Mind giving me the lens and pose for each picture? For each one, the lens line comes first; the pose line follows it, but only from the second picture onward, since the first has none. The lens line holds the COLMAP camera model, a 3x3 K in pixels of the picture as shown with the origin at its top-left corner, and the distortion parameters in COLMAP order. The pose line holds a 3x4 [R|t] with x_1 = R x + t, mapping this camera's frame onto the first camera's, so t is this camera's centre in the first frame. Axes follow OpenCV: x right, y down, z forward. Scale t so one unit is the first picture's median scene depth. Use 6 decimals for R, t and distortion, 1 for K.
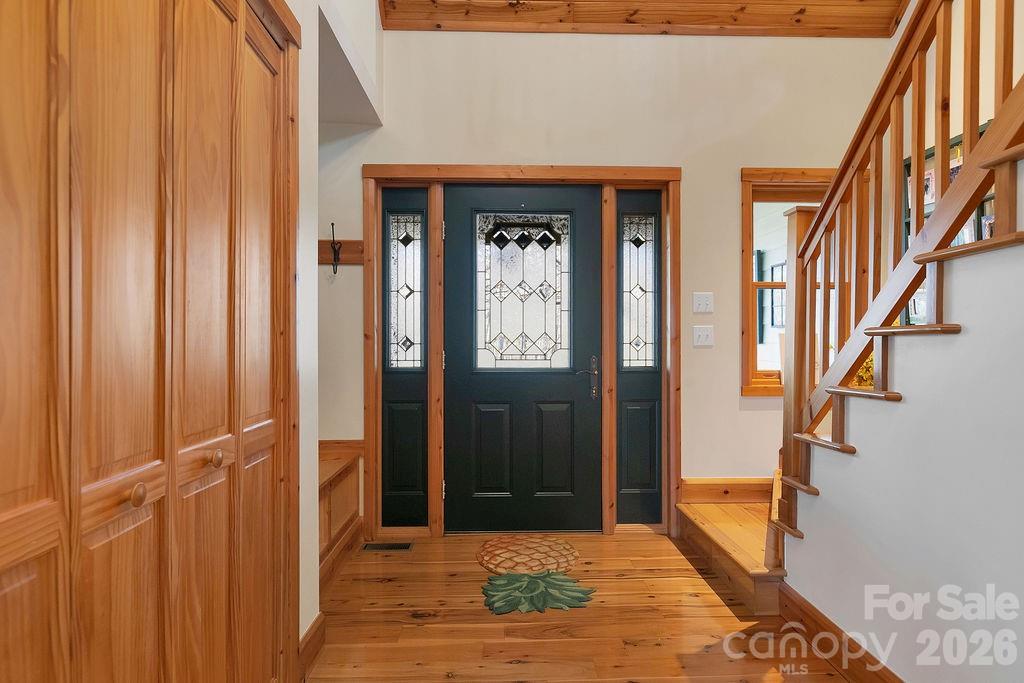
lens RADIAL K [[588.6, 0, 509.7], [0, 588.6, 335.7], [0, 0, 1]] dist [-0.001887, 0.001995]
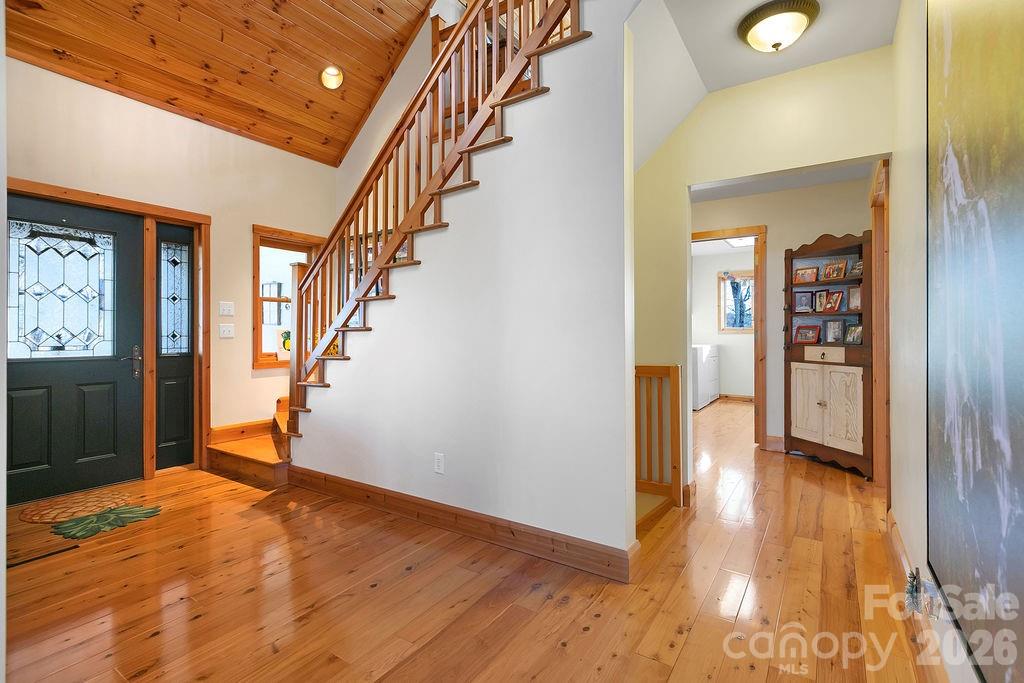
lens RADIAL K [[466.9, 0, 514.7], [0, 466.9, 334.9], [0, 0, 1]] dist [0.005456, 0.000179]
pose [[0.569284, -0.003987, 0.822131, -0.267716], [-0.004470, 0.999958, 0.007945, -0.002362], [-0.822128, -0.008198, 0.569243, -0.326293]]
